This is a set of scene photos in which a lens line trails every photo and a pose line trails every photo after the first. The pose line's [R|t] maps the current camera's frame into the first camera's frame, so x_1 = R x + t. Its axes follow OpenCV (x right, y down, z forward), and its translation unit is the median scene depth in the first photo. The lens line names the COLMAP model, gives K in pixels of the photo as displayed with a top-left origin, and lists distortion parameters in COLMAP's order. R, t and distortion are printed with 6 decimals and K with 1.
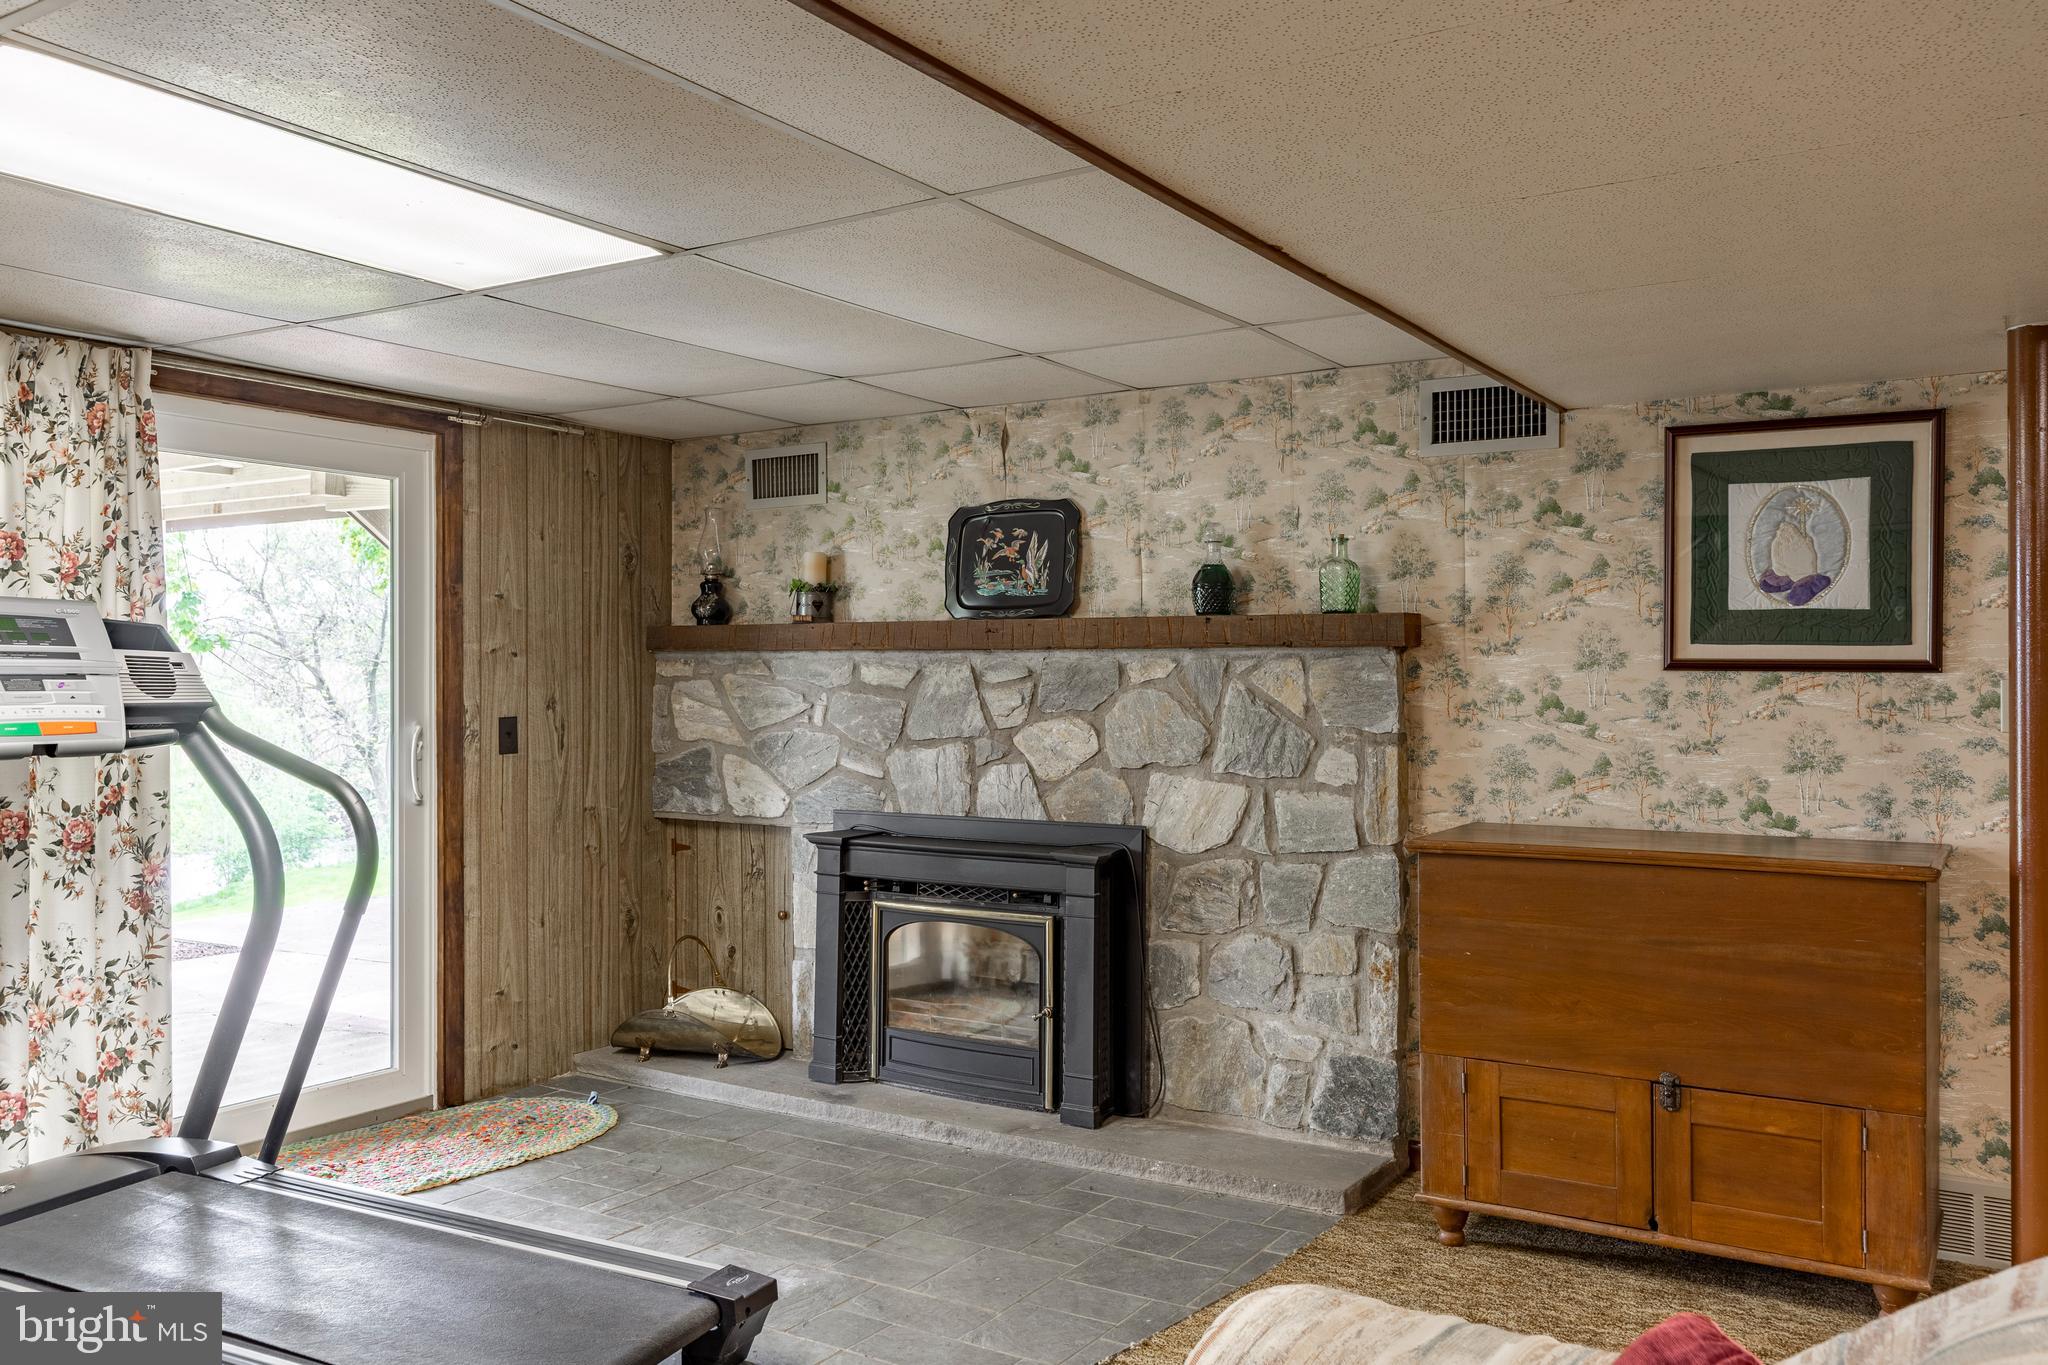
lens RADIAL K [[1625.4, 0, 1023.2], [0, 1625.4, 678.9], [0, 0, 1]] dist [0.010508, 0.000026]
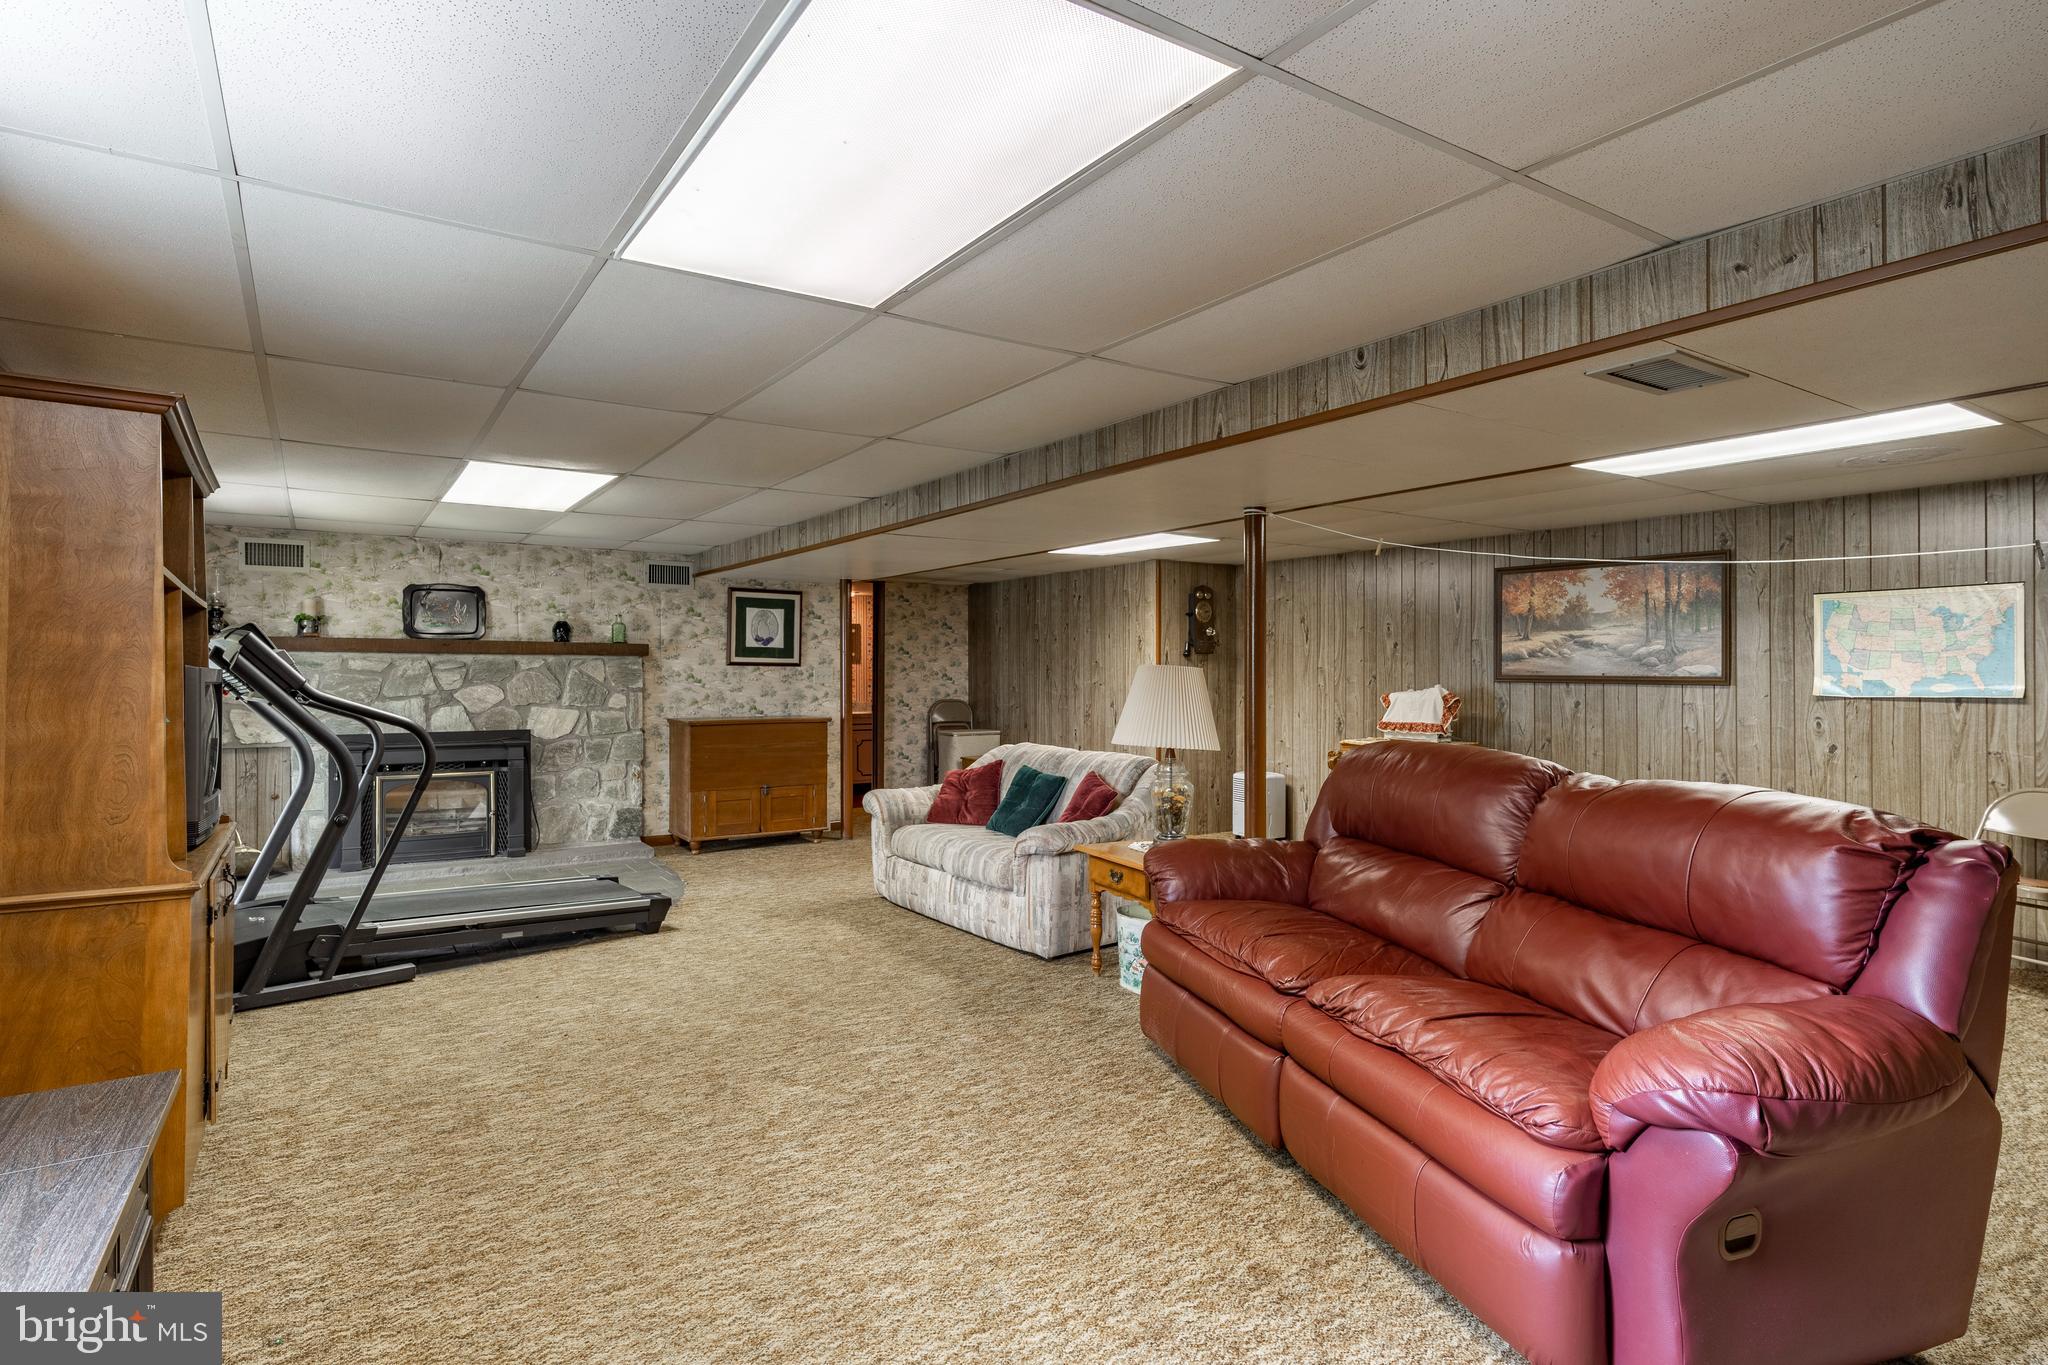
lens RADIAL K [[1077.7, 0, 1023.4], [0, 1077.7, 676.6], [0, 0, 1]] dist [-0.001700, -0.000110]
pose [[0.405393, -0.002418, 0.914139, -1.106525], [-0.001072, 0.999995, 0.003120, 0.008130], [-0.914142, -0.002245, 0.405388, -0.307901]]
